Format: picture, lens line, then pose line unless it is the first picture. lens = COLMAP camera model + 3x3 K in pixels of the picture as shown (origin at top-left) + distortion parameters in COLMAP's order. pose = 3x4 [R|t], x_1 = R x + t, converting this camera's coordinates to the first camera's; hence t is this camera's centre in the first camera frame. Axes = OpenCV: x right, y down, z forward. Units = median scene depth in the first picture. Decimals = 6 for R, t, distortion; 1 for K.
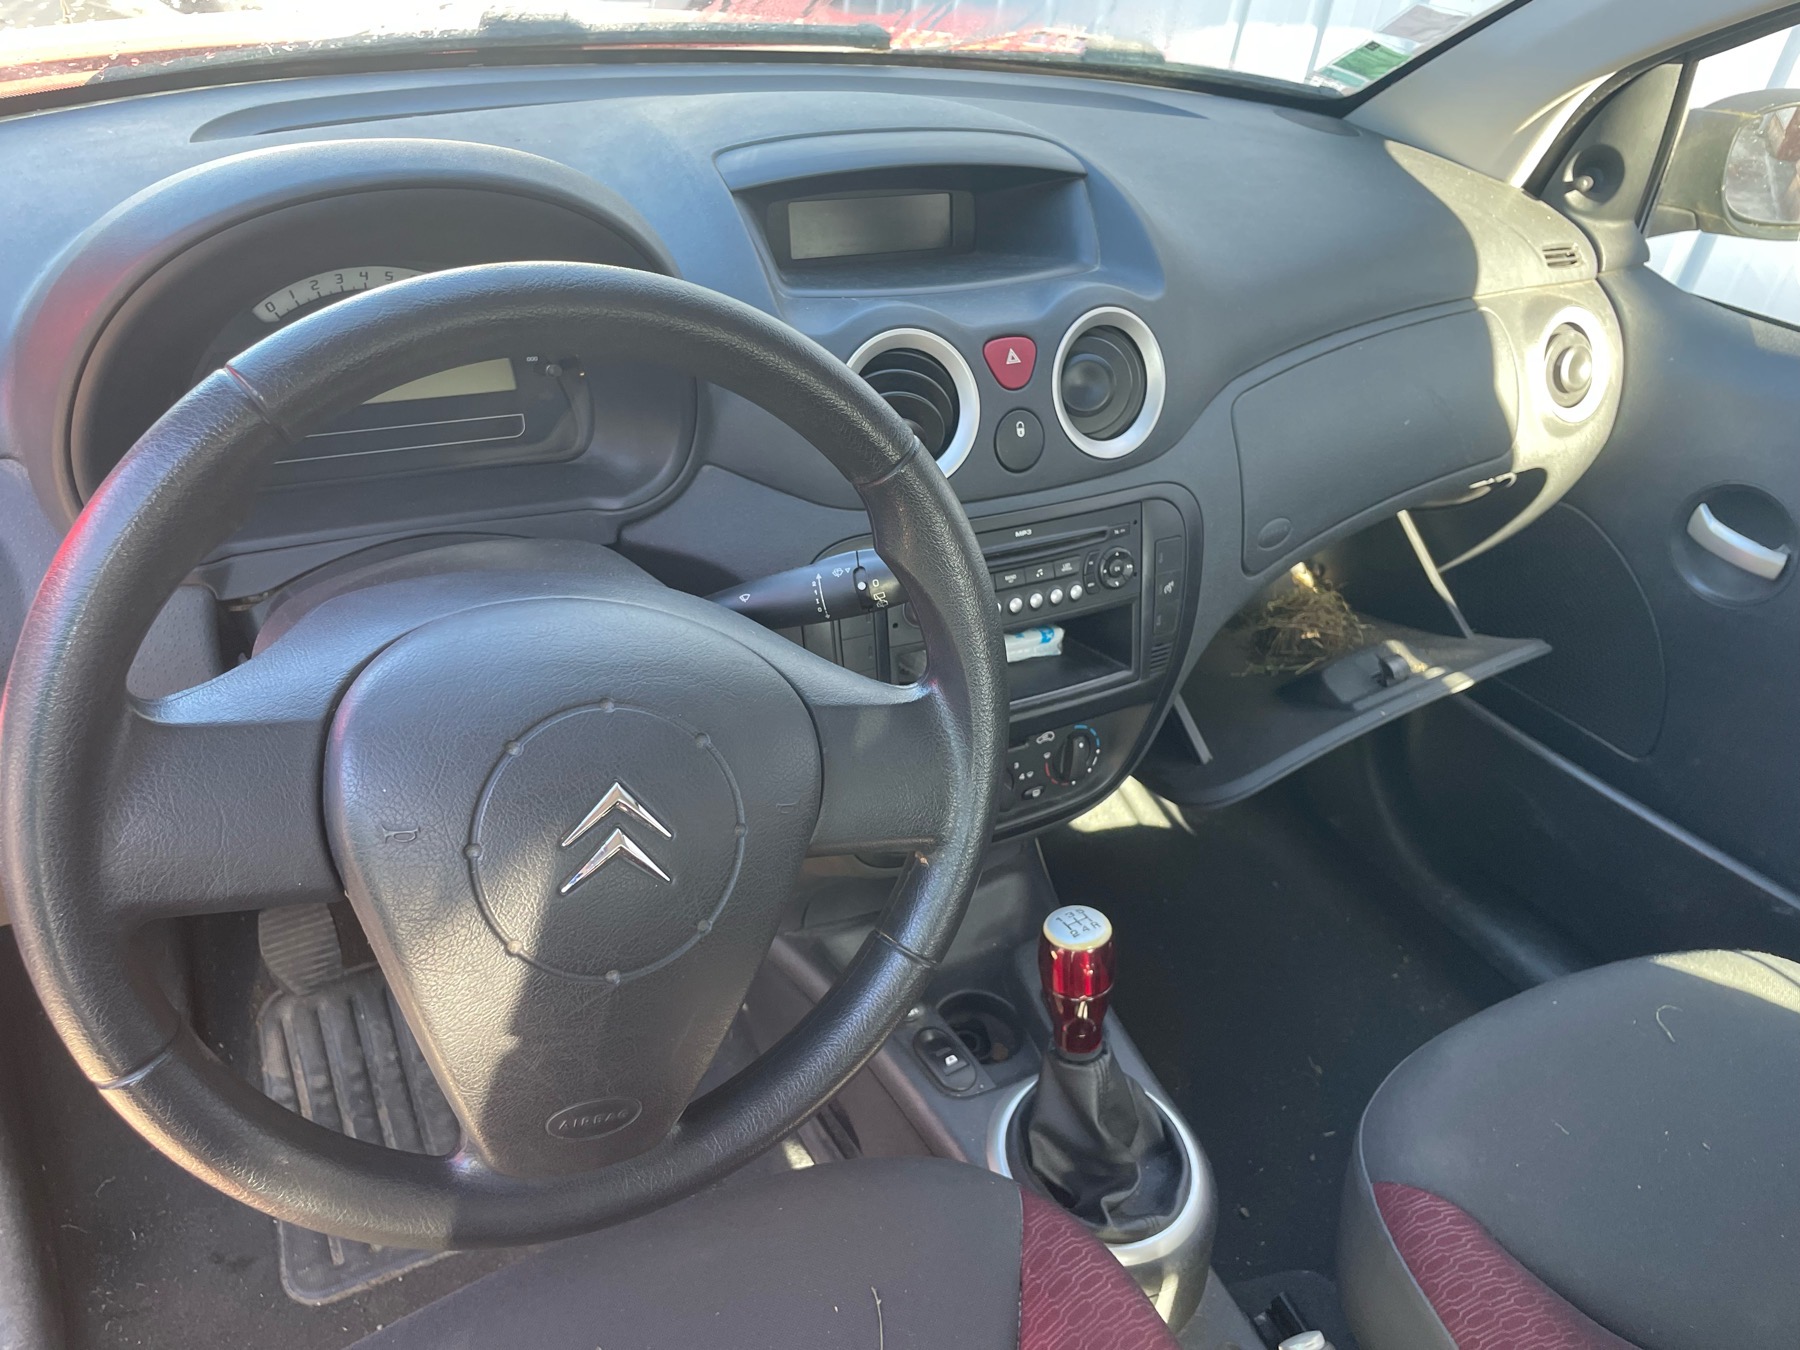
lens RADIAL K [[1361.2, 0, 916.0], [0, 1361.2, 669.1], [0, 0, 1]] dist [0.077278, -0.104878]
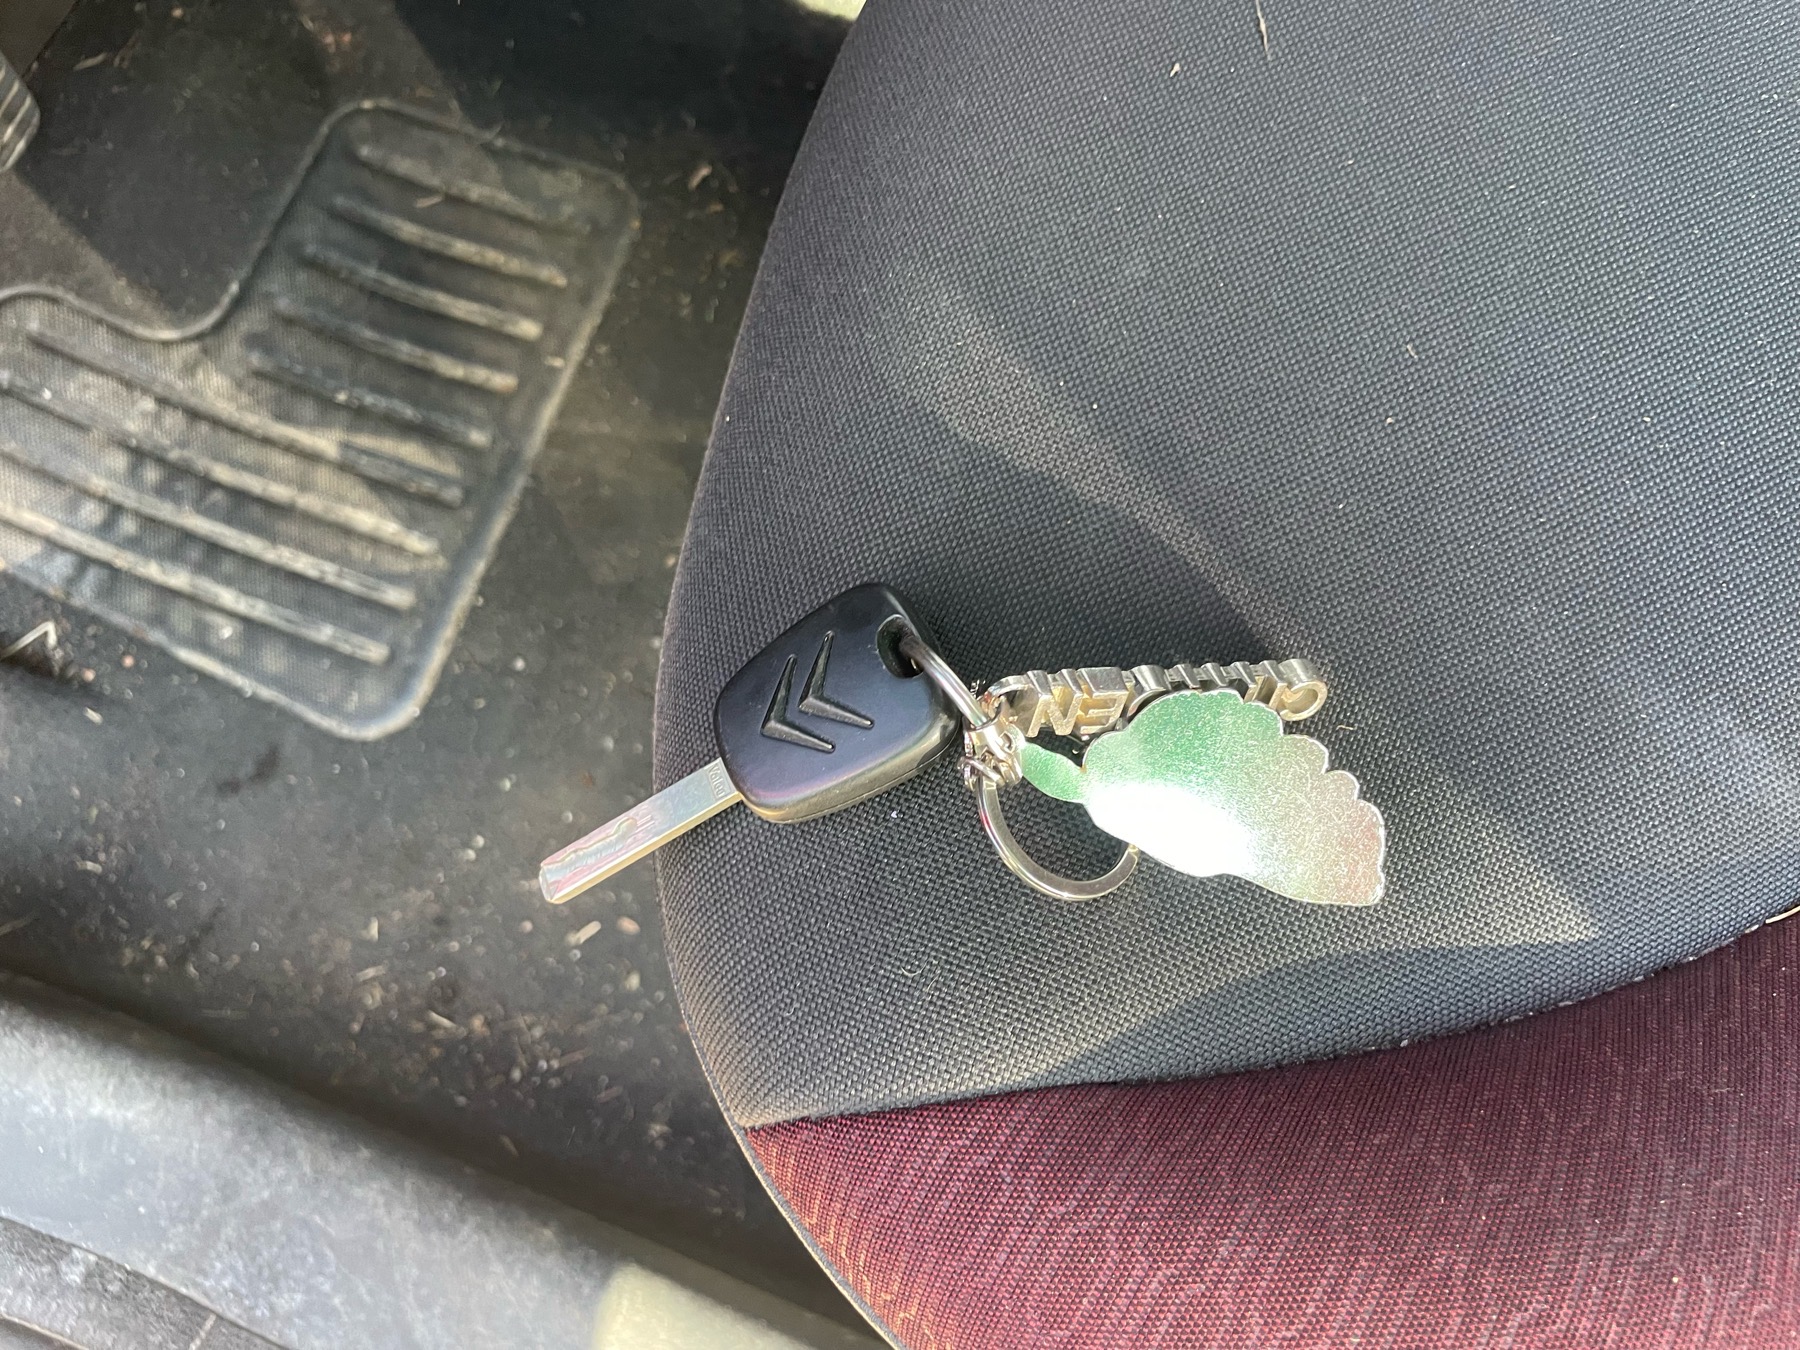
lens RADIAL K [[1361.2, 0, 841.1], [0, 1361.2, 664.6], [0, 0, 1]] dist [0.077278, -0.104878]
pose [[0.725823, -0.687856, -0.005937, -0.274992], [0.570207, 0.596807, 0.564522, 0.211183], [-0.384767, -0.413129, 0.825396, 0.433236]]
